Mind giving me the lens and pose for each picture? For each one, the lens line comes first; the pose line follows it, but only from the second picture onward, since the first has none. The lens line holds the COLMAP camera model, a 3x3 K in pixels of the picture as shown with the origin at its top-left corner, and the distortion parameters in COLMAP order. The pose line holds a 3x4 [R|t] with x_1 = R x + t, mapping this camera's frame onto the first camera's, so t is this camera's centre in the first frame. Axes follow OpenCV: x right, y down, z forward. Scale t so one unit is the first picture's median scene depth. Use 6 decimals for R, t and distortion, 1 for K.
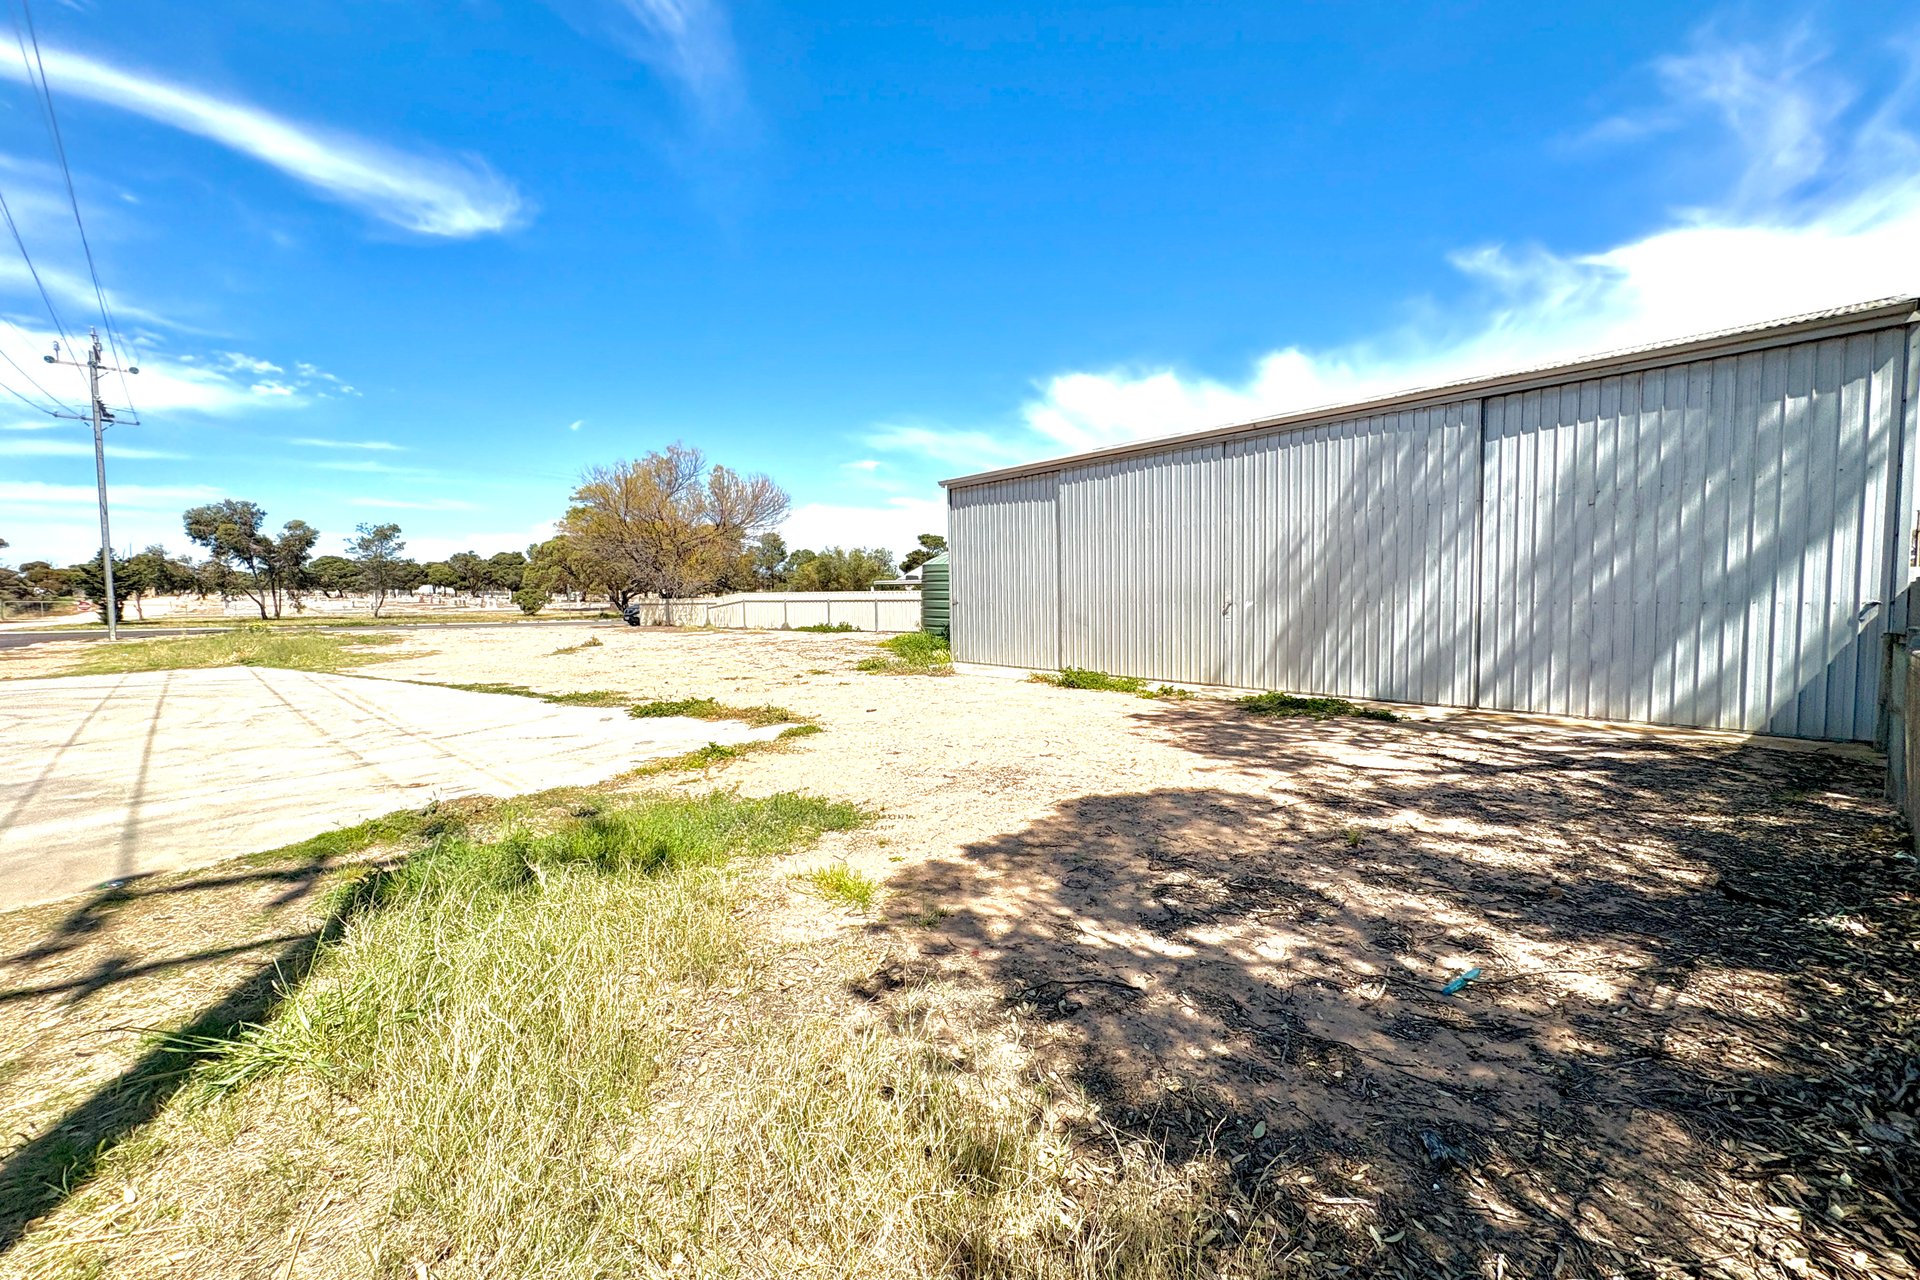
lens RADIAL K [[774.0, 0, 905.1], [0, 774.0, 637.5], [0, 0, 1]] dist [-0.001997, 0.000873]
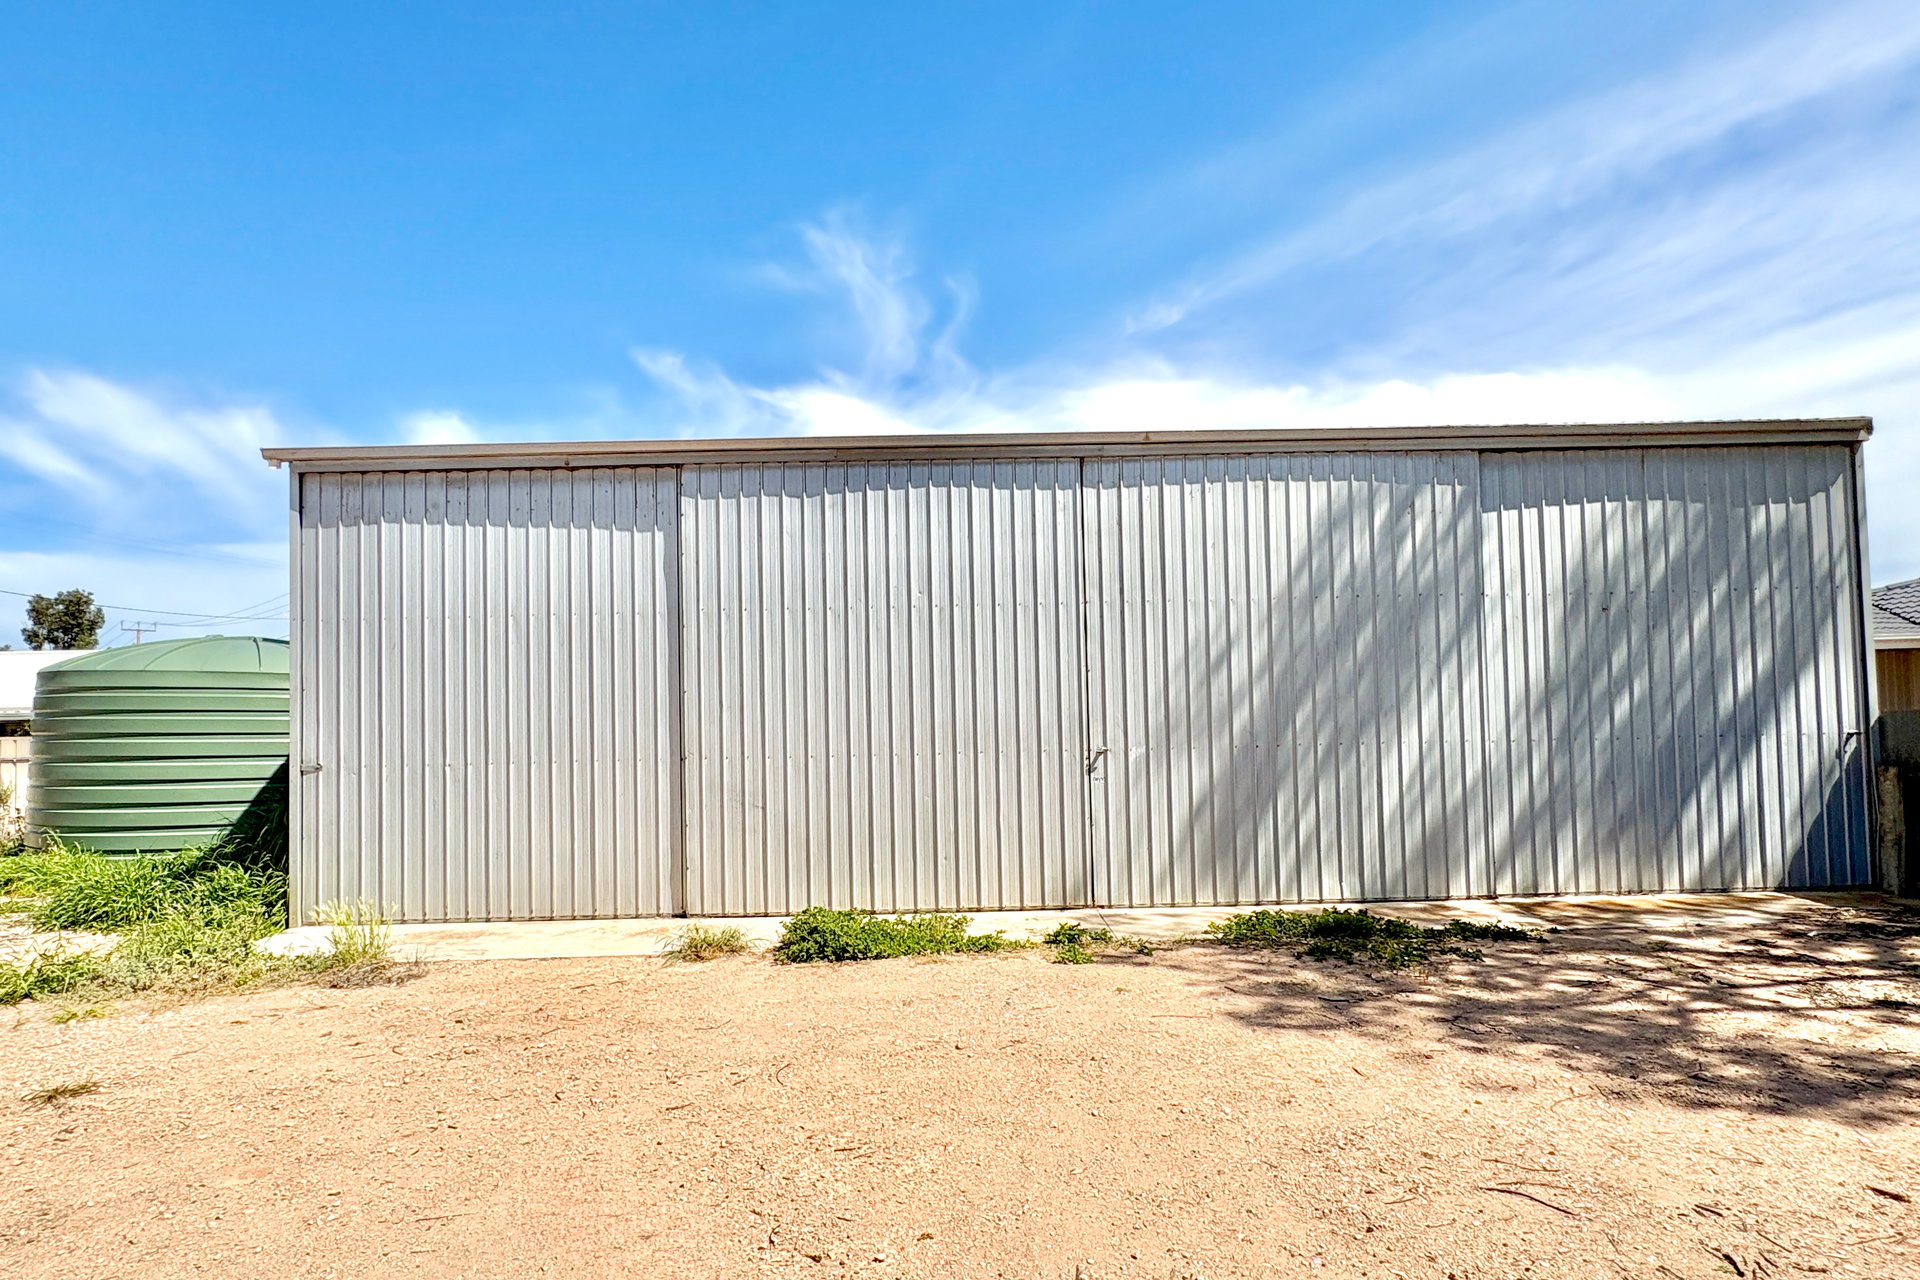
lens RADIAL K [[1047.9, 0, 983.8], [0, 1047.9, 692.6], [0, 0, 1]] dist [-0.004090, 0.004346]
pose [[0.598695, 0.019583, 0.800738, -0.194043], [0.060546, 0.995734, -0.069621, -0.035909], [-0.798686, 0.090163, 0.594955, 0.565113]]
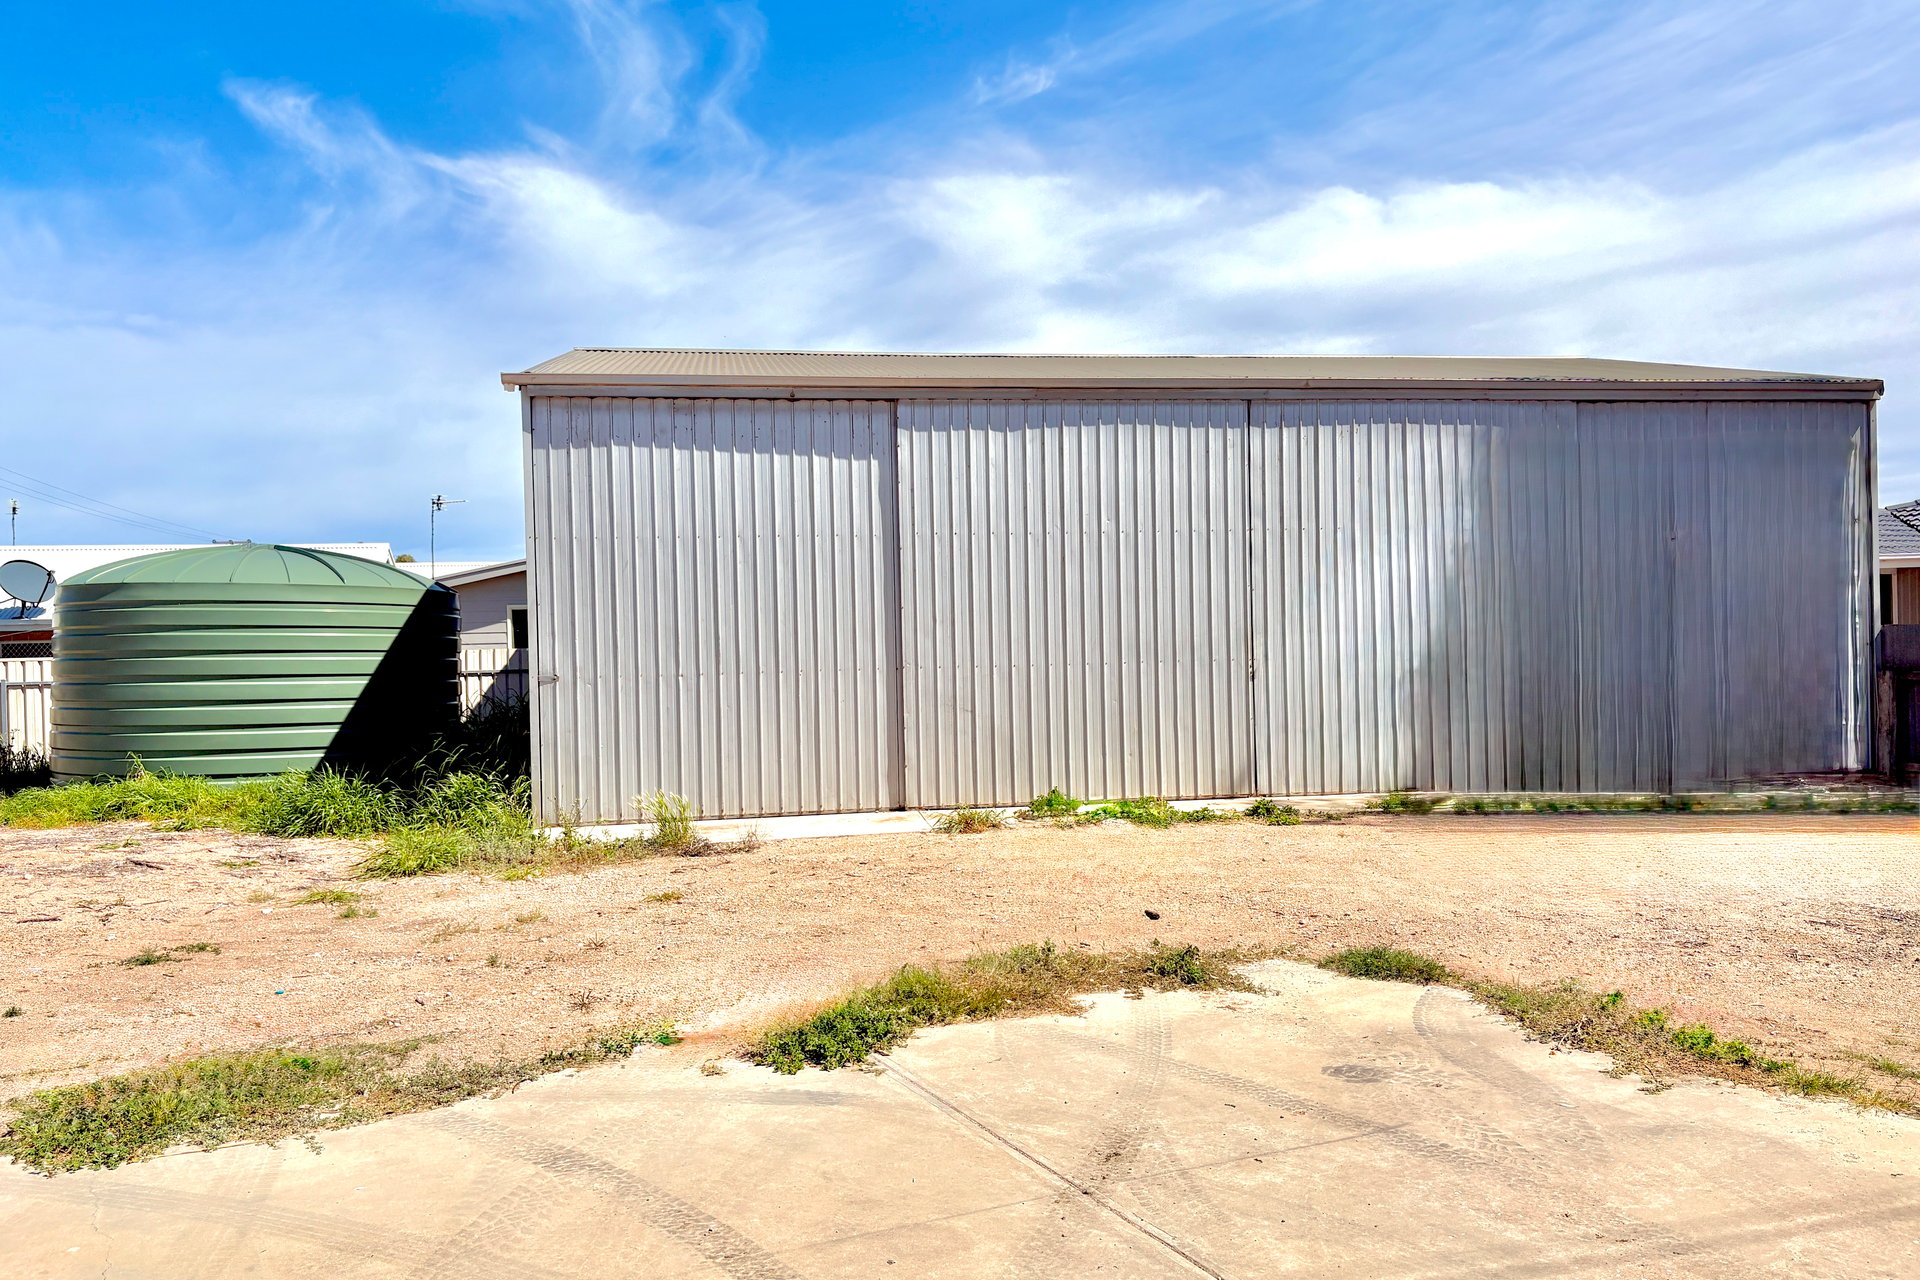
lens RADIAL K [[1460.2, 0, 988.7], [0, 1460.2, 676.3], [0, 0, 1]] dist [0.032051, -0.034061]
pose [[0.471423, -0.022373, 0.881623, -0.644470], [0.068051, 0.997620, -0.011072, -0.030734], [-0.879278, 0.065215, 0.471824, 0.579927]]
